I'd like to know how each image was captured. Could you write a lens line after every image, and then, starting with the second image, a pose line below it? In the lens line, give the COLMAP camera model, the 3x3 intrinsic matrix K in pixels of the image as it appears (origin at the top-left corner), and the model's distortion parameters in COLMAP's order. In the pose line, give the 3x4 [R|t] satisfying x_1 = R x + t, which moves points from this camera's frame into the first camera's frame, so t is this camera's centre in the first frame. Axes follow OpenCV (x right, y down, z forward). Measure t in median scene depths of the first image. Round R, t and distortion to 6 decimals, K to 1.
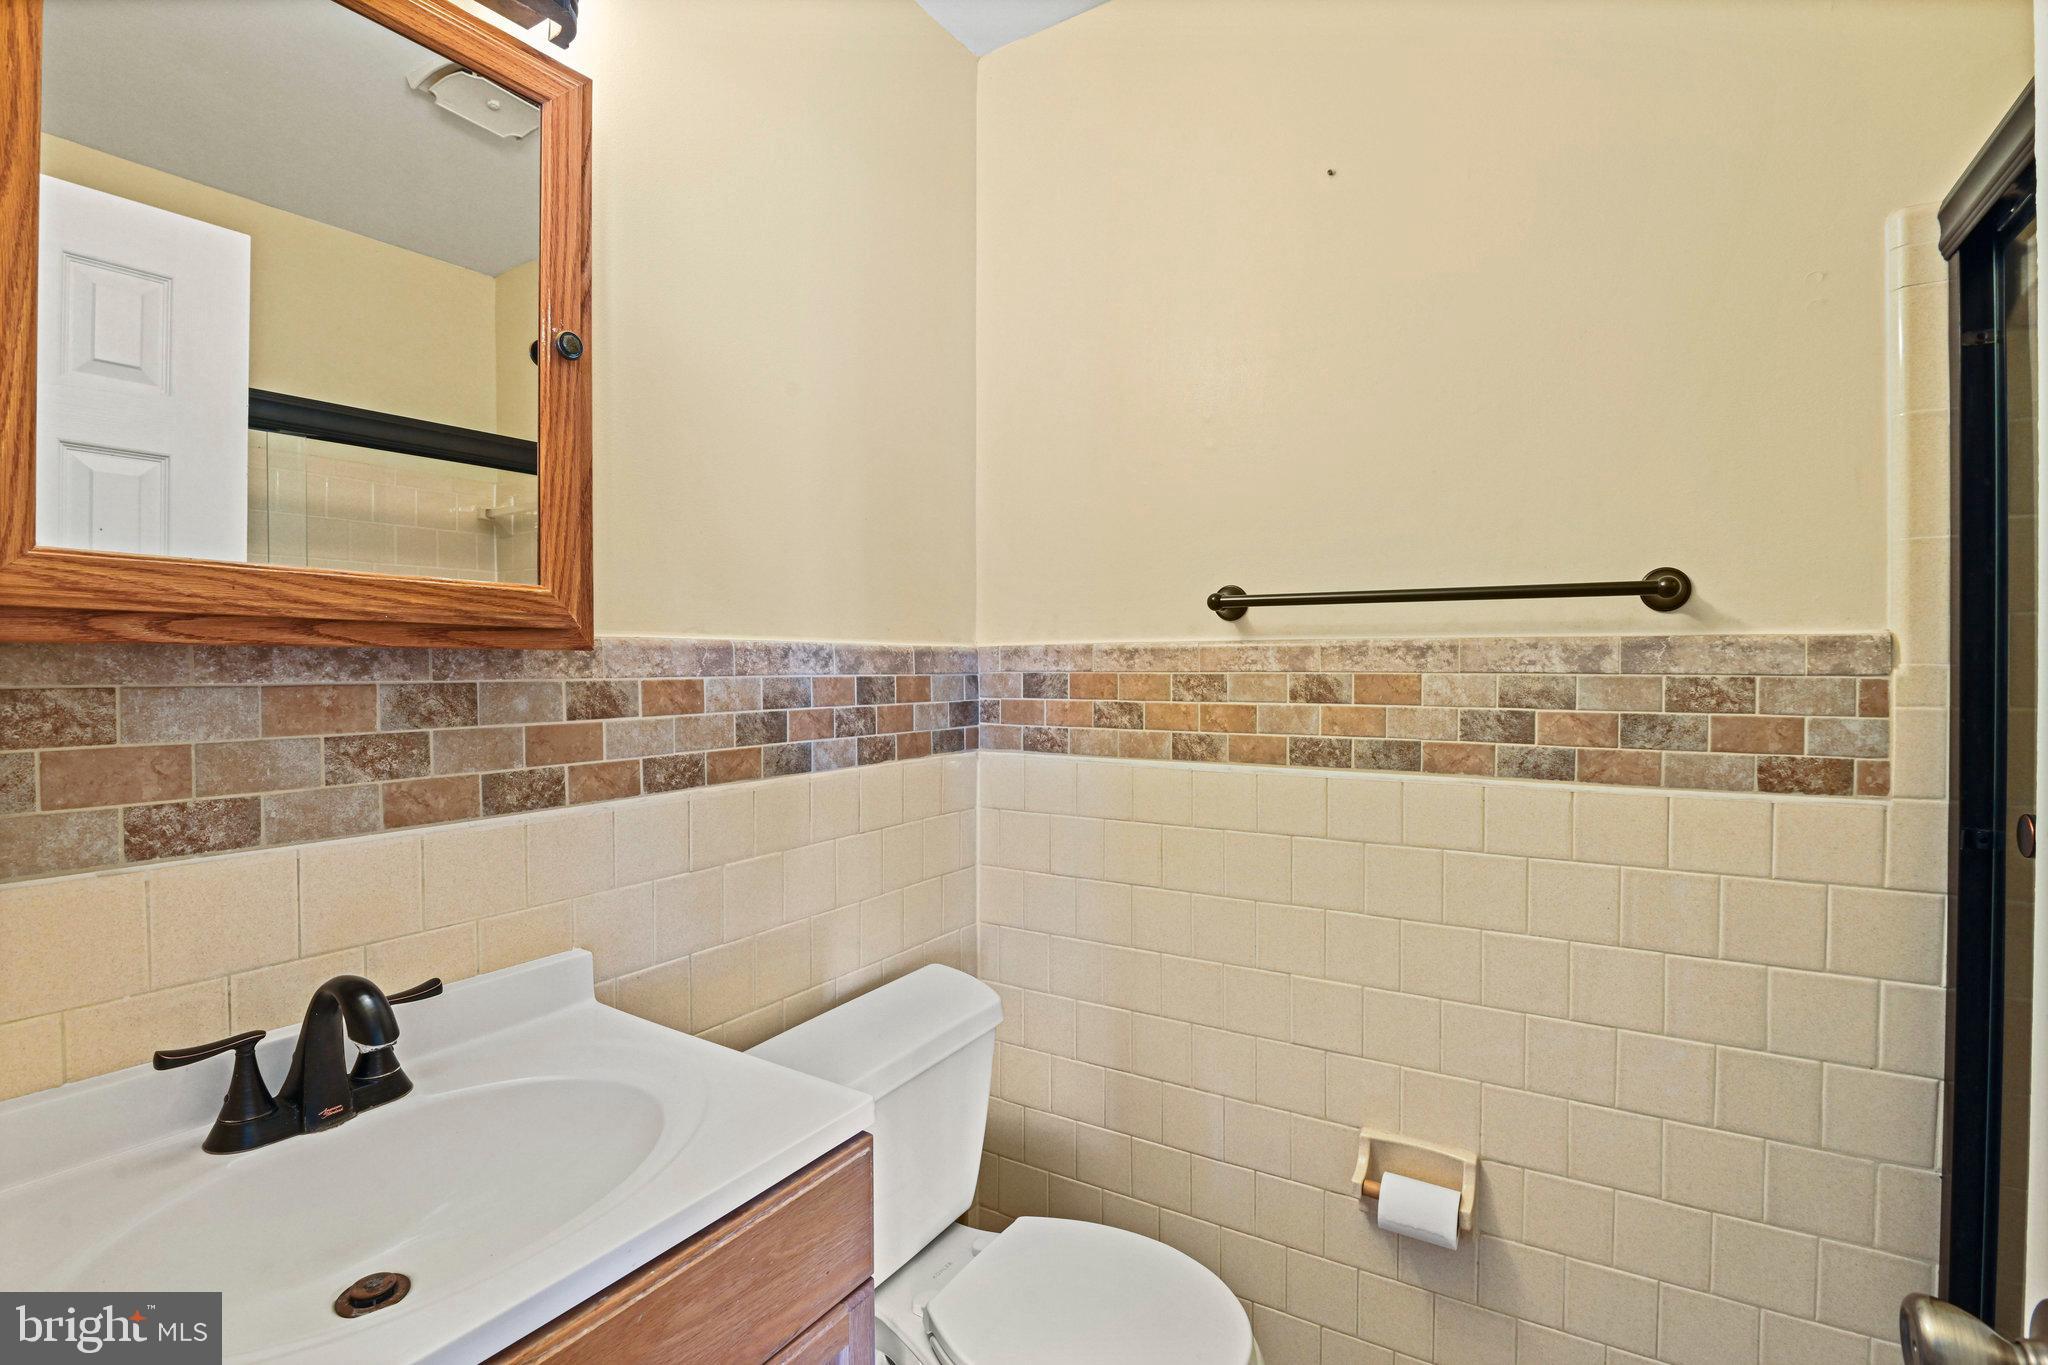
lens RADIAL K [[955.9, 0, 1027.1], [0, 955.9, 671.3], [0, 0, 1]] dist [-0.014445, -0.000867]
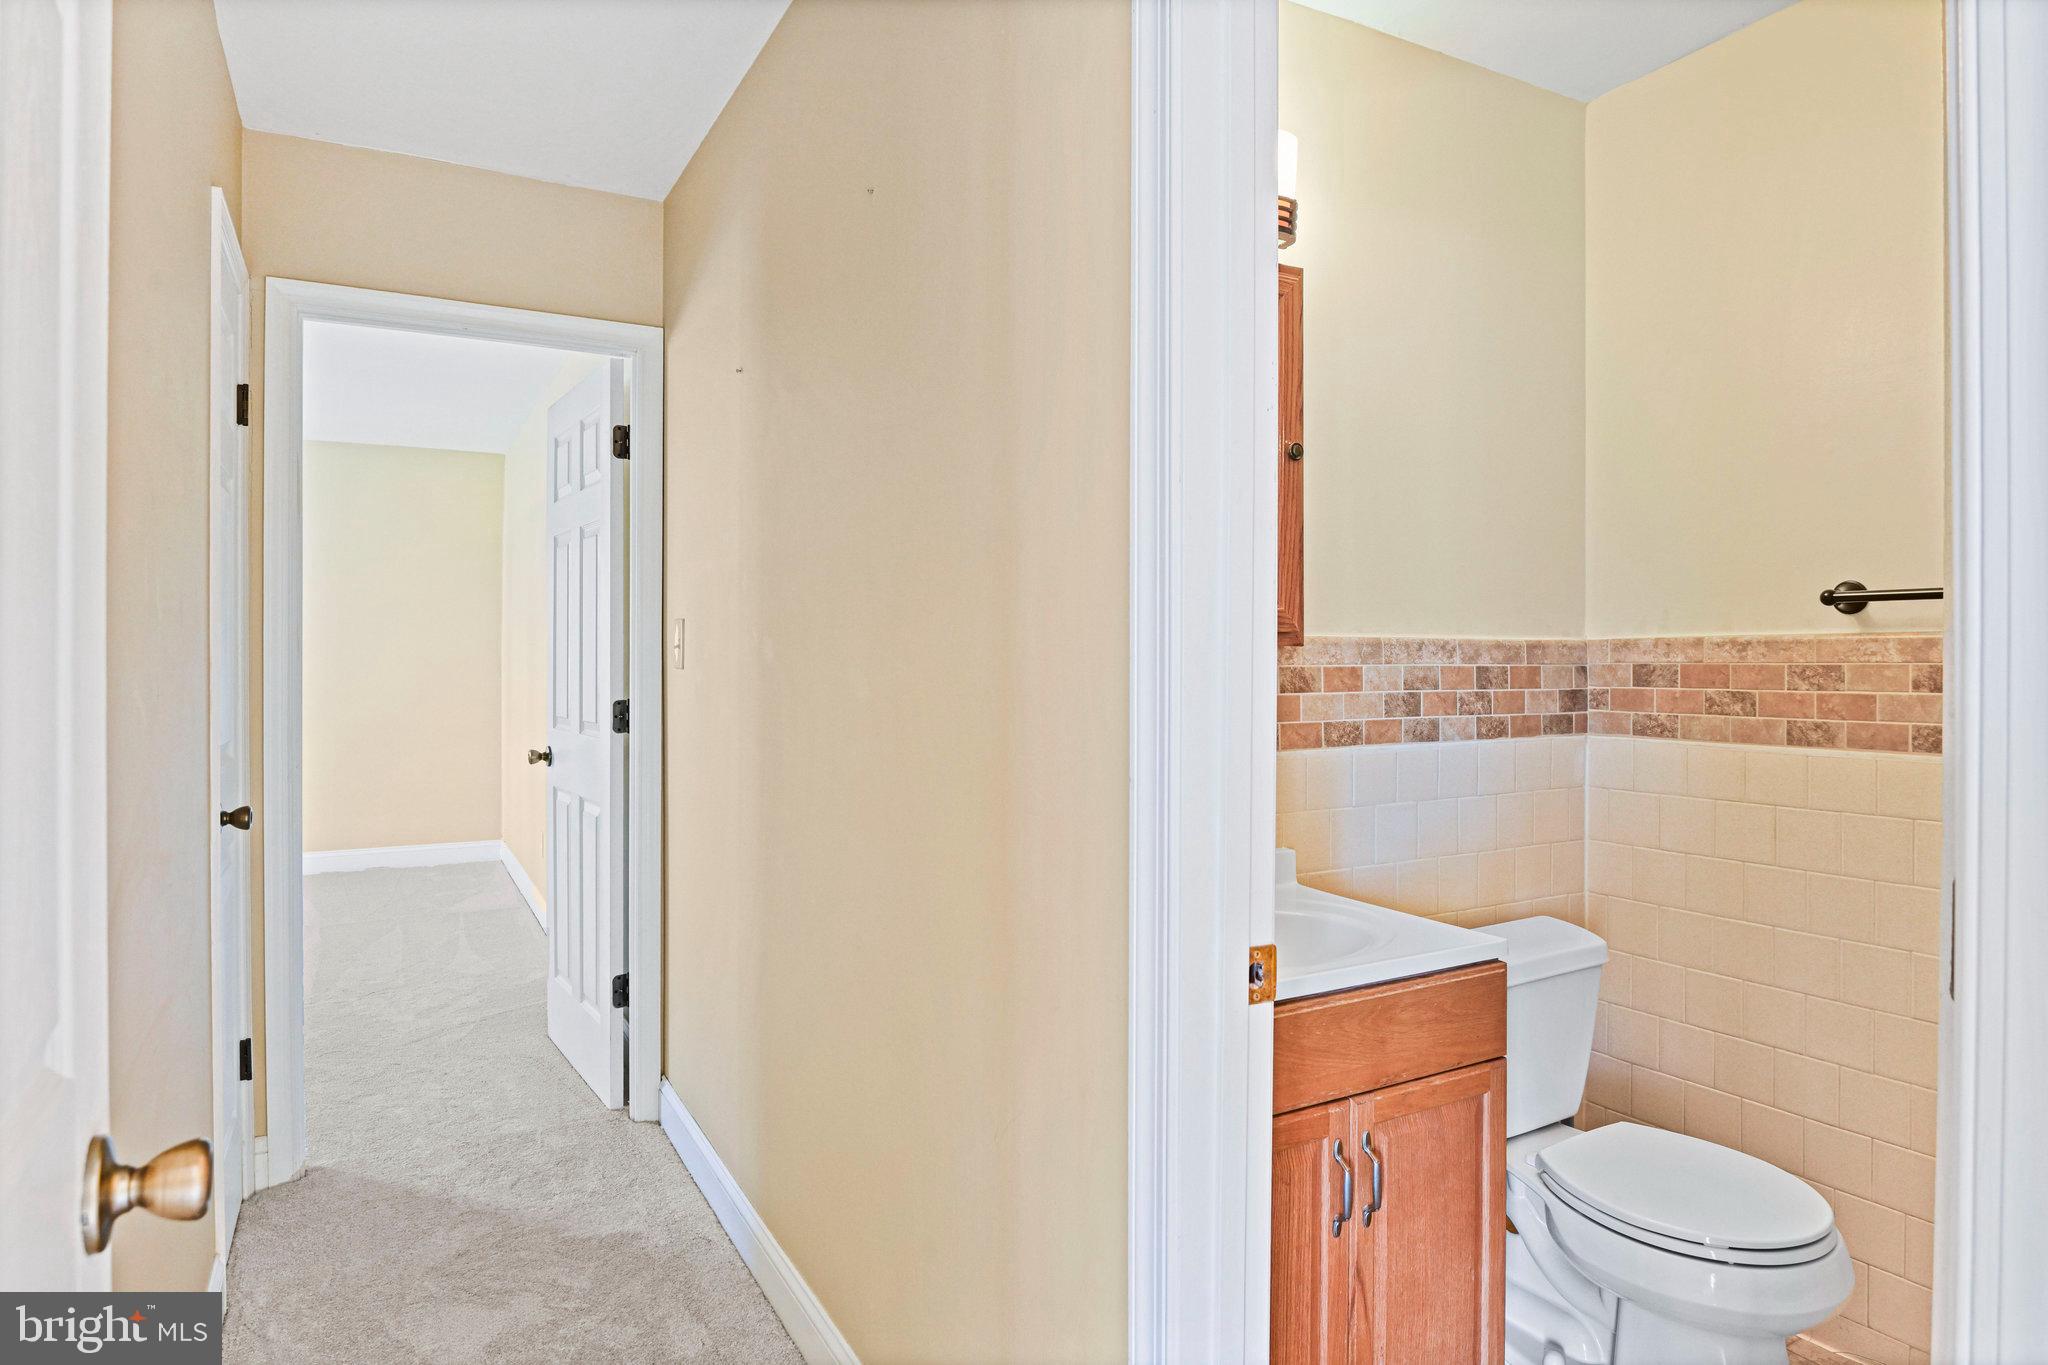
lens RADIAL K [[1165.3, 0, 1027.9], [0, 1165.3, 662.5], [0, 0, 1]] dist [-0.015759, 0.000108]
pose [[0.875504, 0.002653, -0.483203, 0.038493], [-0.004338, 0.999988, -0.002369, 0.007792], [0.483191, 0.004171, 0.875505, -0.600468]]
